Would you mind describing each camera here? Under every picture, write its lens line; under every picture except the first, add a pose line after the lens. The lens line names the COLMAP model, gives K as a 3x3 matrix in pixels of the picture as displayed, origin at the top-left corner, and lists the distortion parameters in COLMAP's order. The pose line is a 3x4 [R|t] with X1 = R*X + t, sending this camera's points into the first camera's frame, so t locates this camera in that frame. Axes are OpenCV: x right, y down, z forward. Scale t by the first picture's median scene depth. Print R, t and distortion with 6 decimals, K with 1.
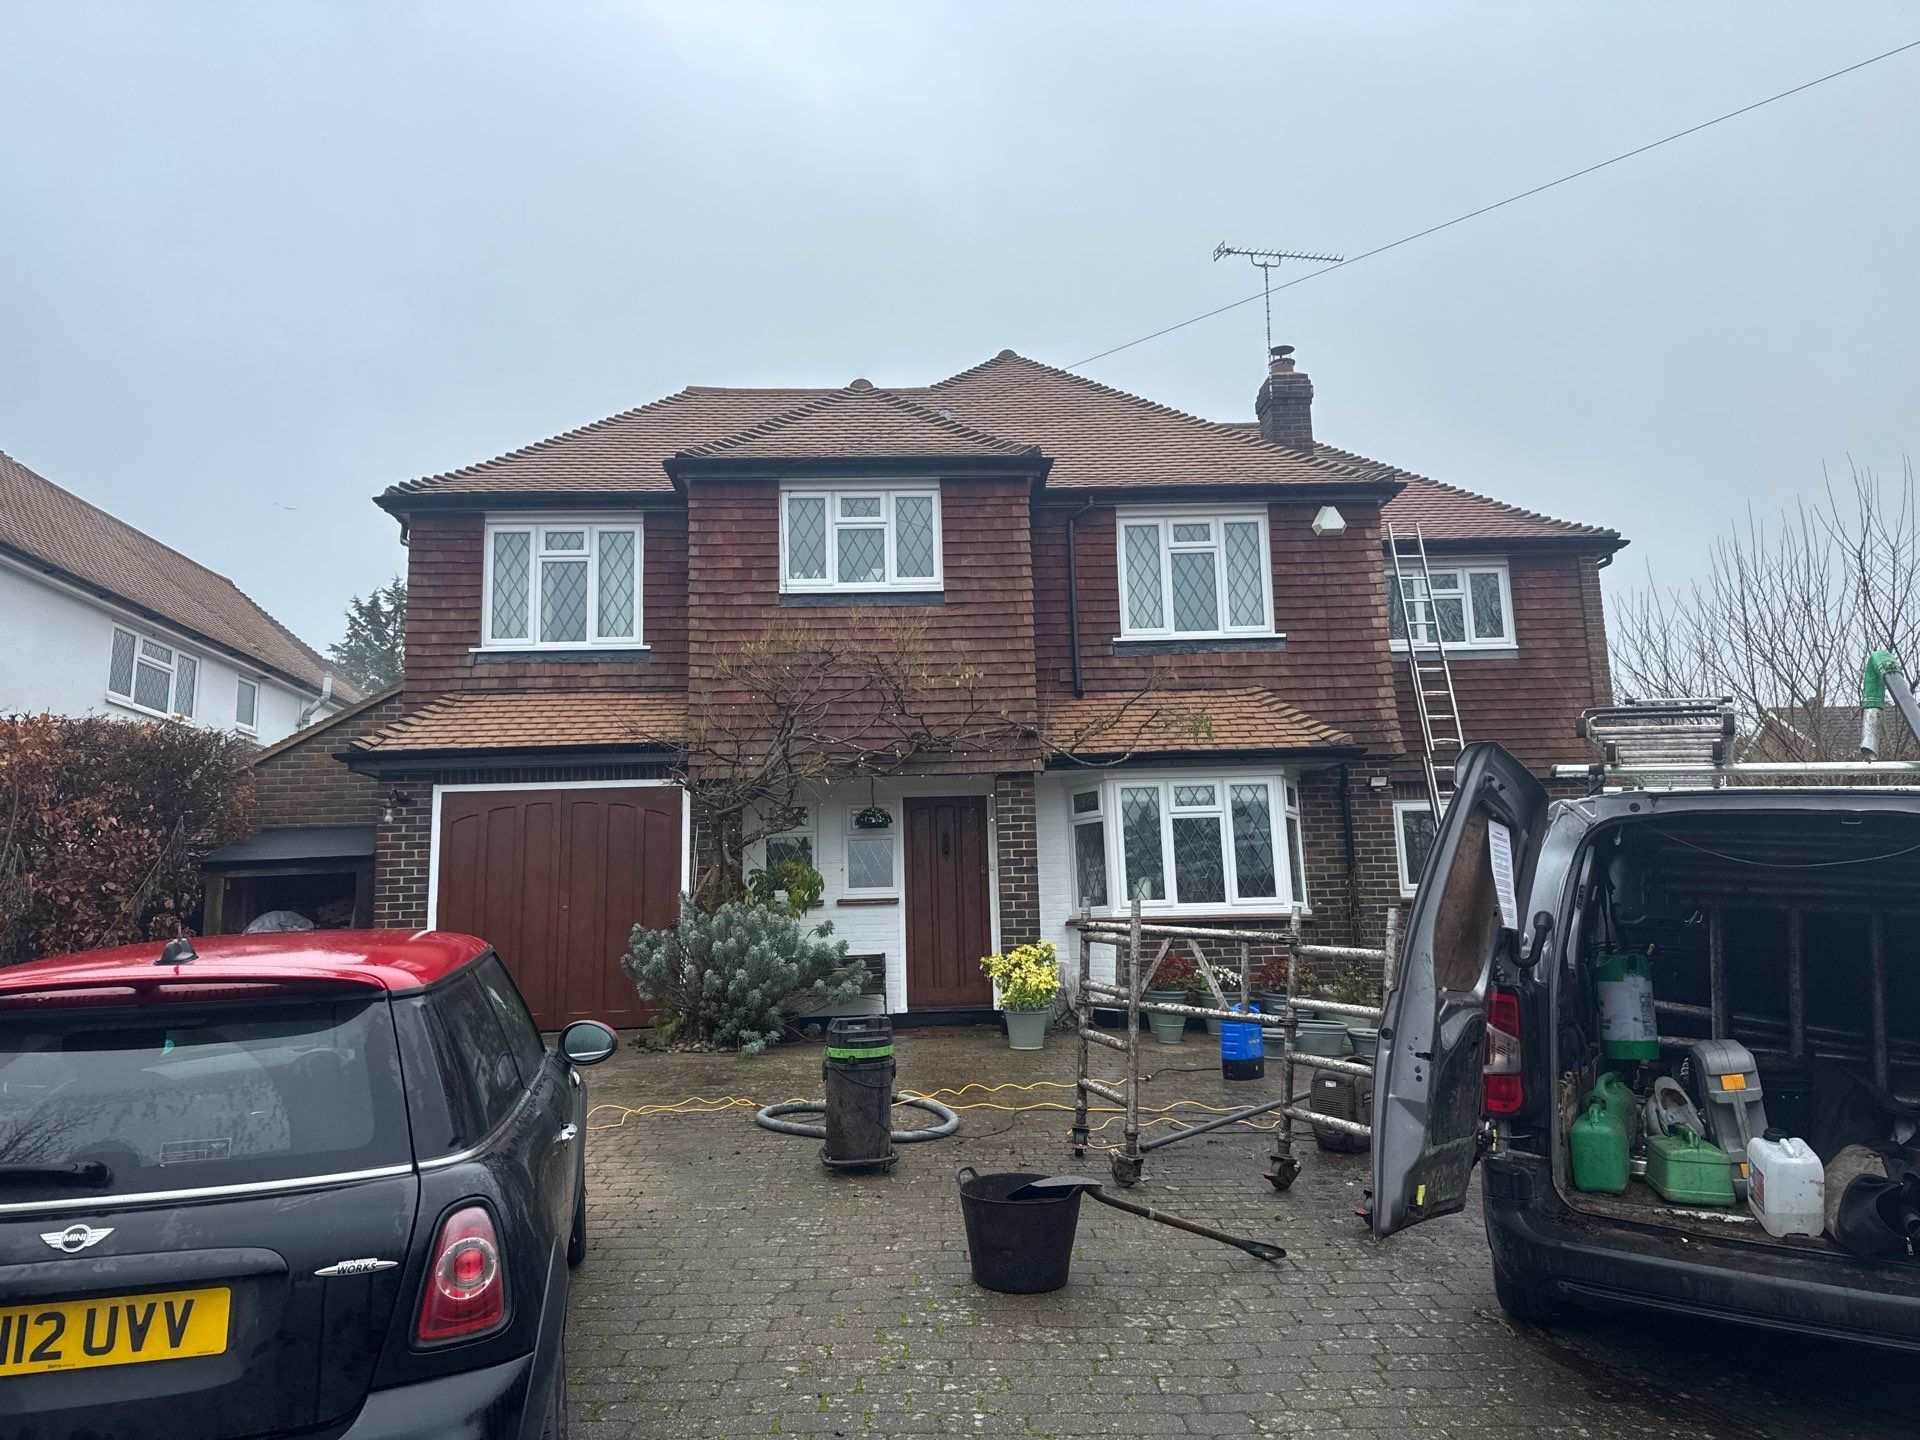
lens RADIAL K [[1360.7, 0, 960.0], [0, 1360.7, 720.0], [0, 0, 1]] dist [0.187105, -0.366566]
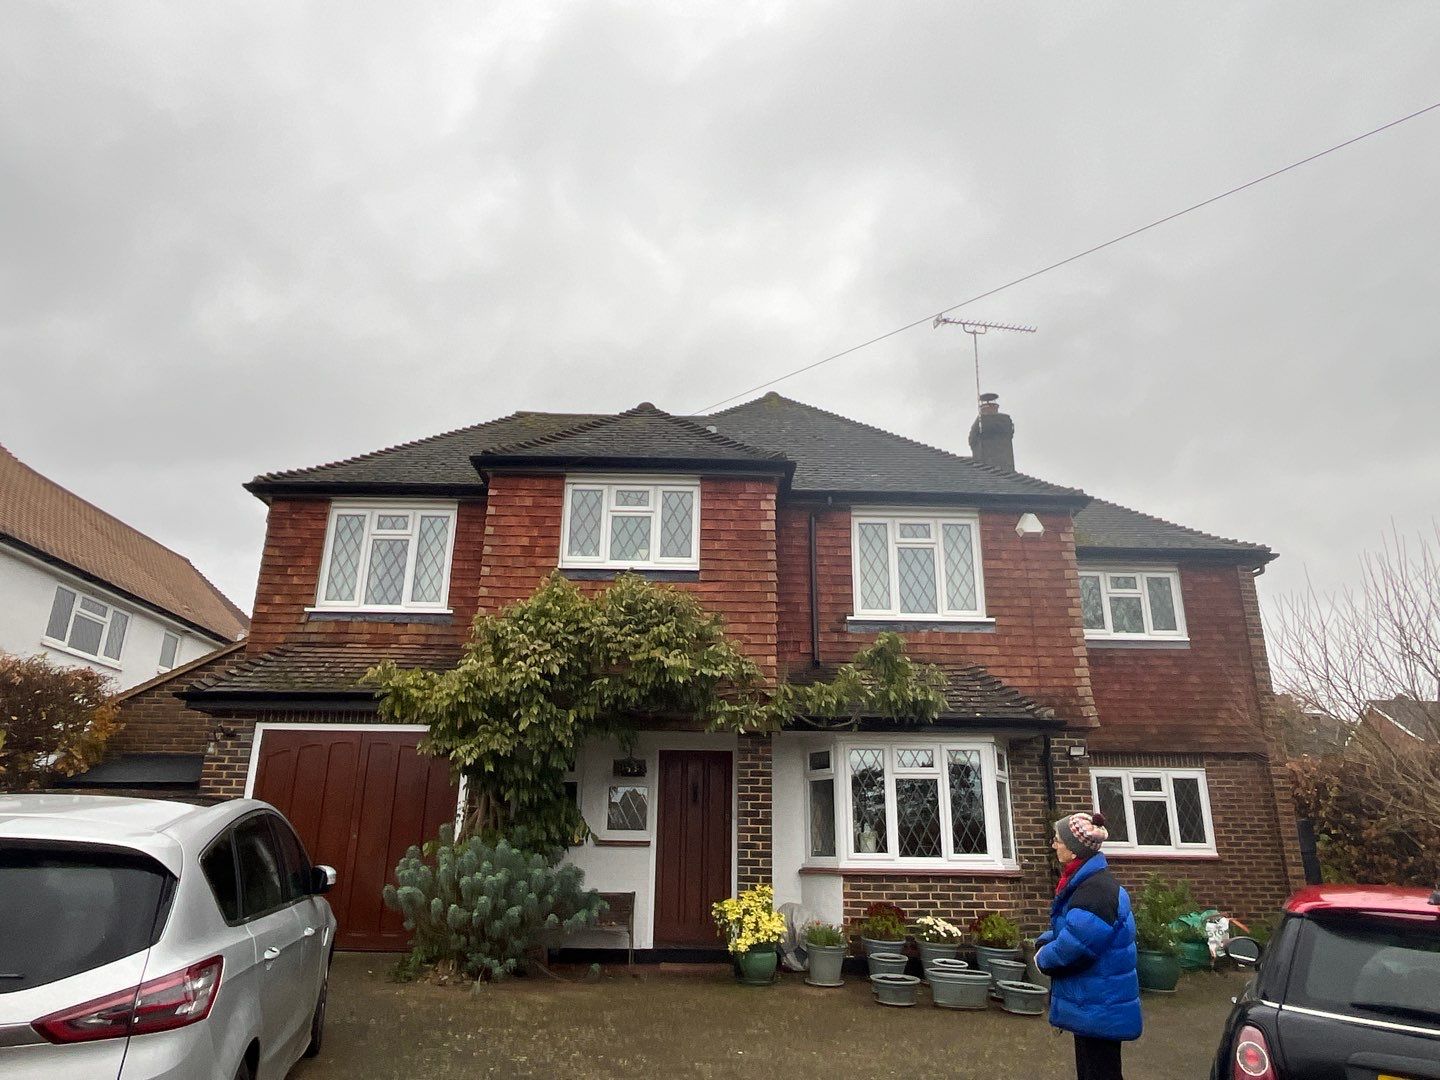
lens RADIAL K [[970.6, 0, 720.0], [0, 970.6, 540.0], [0, 0, 1]] dist [0.001531, -0.000944]
pose [[0.998526, 0.029312, -0.045683, 0.040663], [-0.035830, 0.988171, -0.149114, 0.002529], [0.040772, 0.150531, 0.987764, 0.171585]]
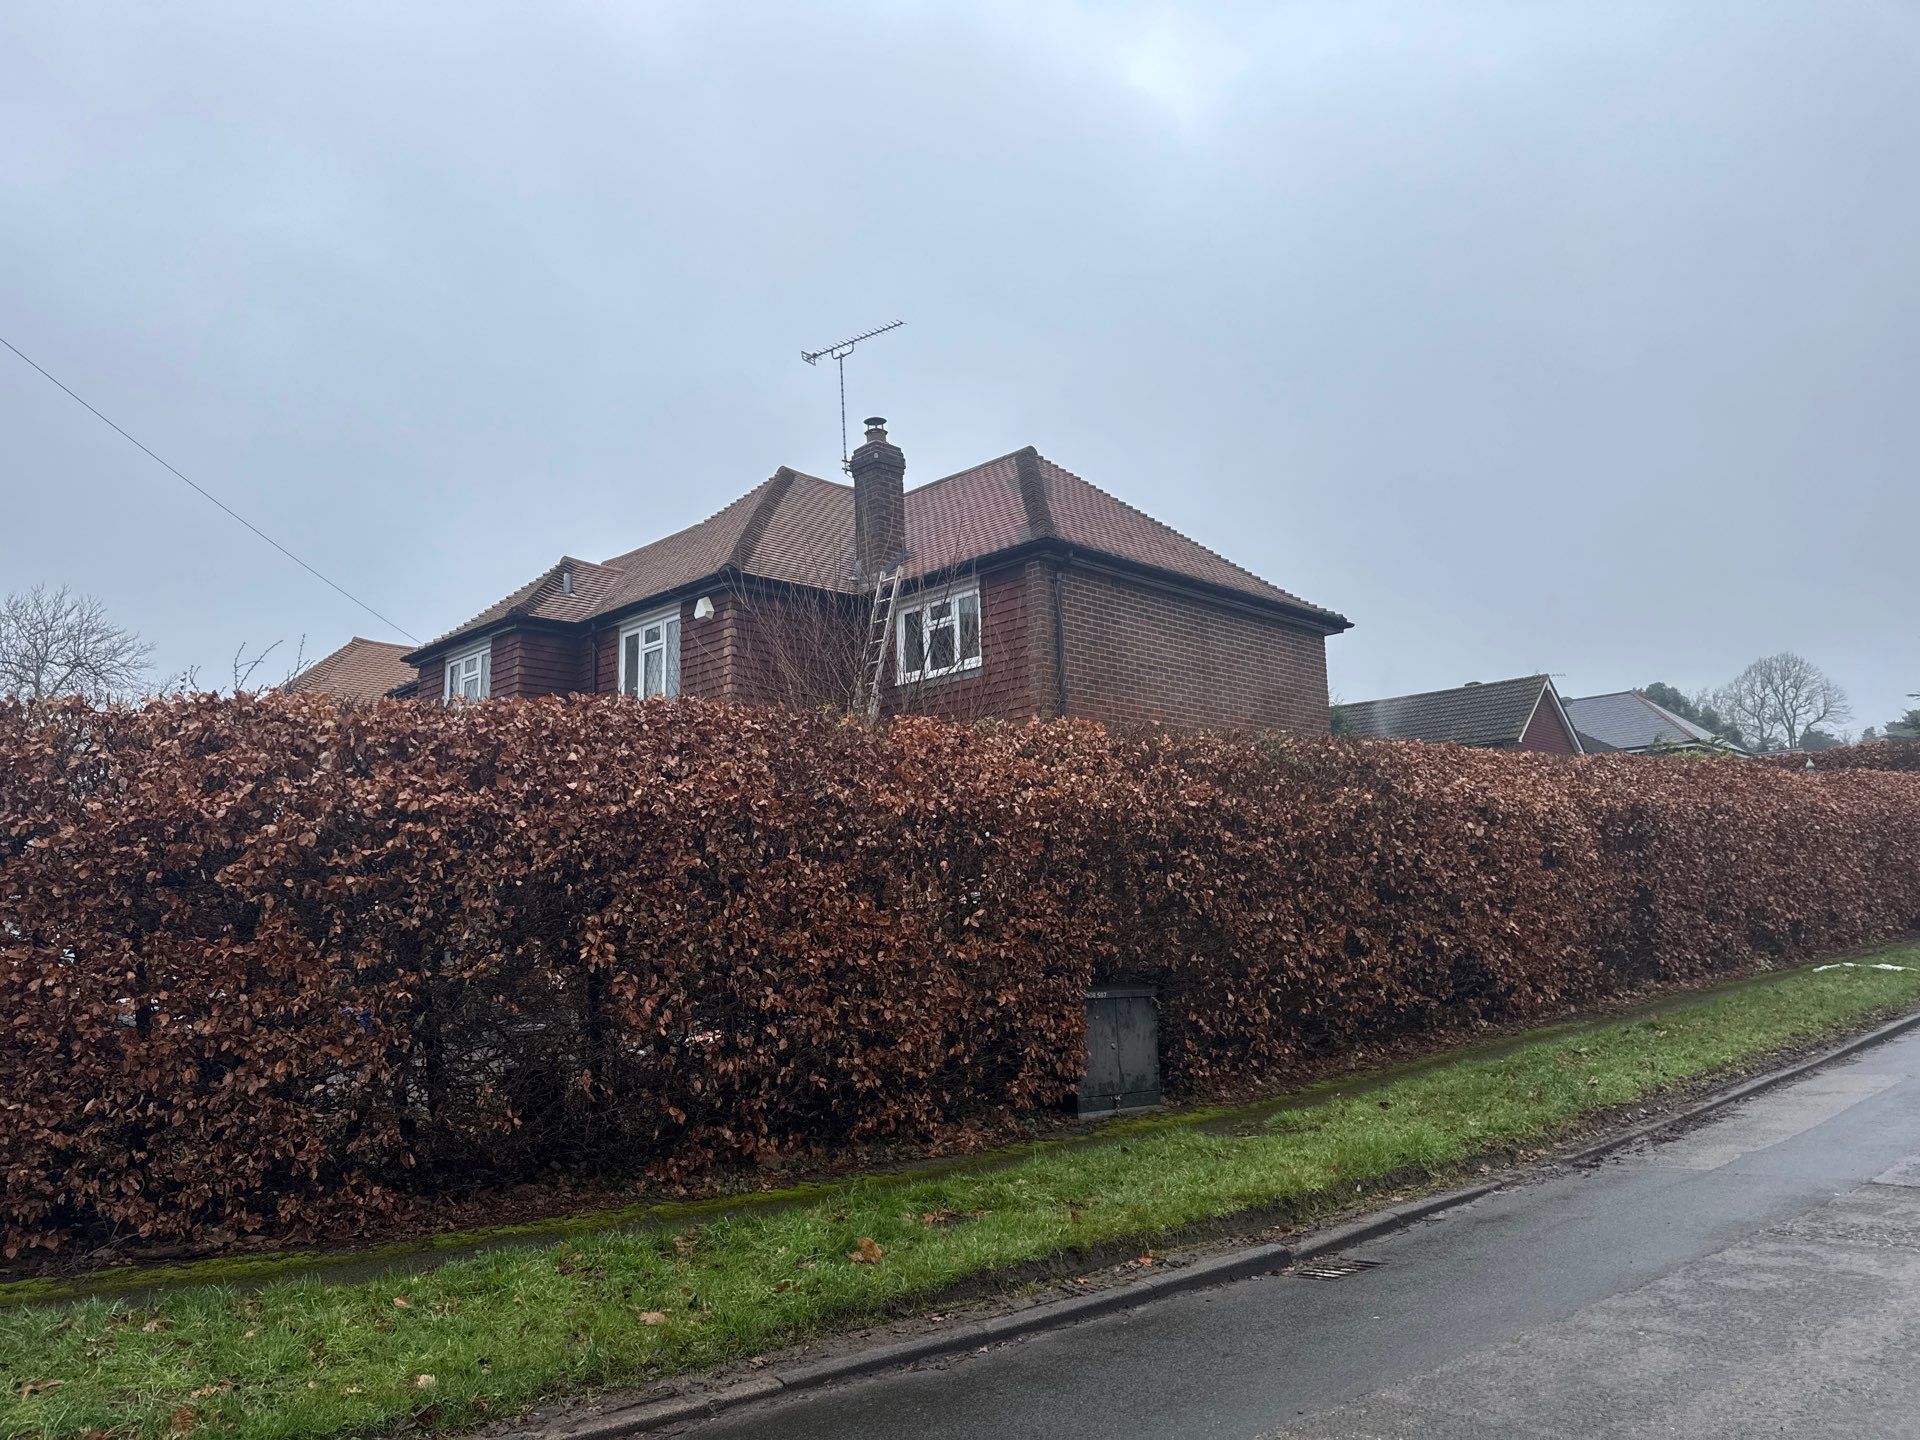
lens RADIAL K [[1360.7, 0, 960.0], [0, 1360.7, 720.0], [0, 0, 1]] dist [0.187105, -0.366566]
pose [[0.662434, -0.109019, -0.741145, 1.351106], [0.134855, 0.990546, -0.025171, 0.014442], [0.736882, -0.083273, 0.670873, 0.351554]]
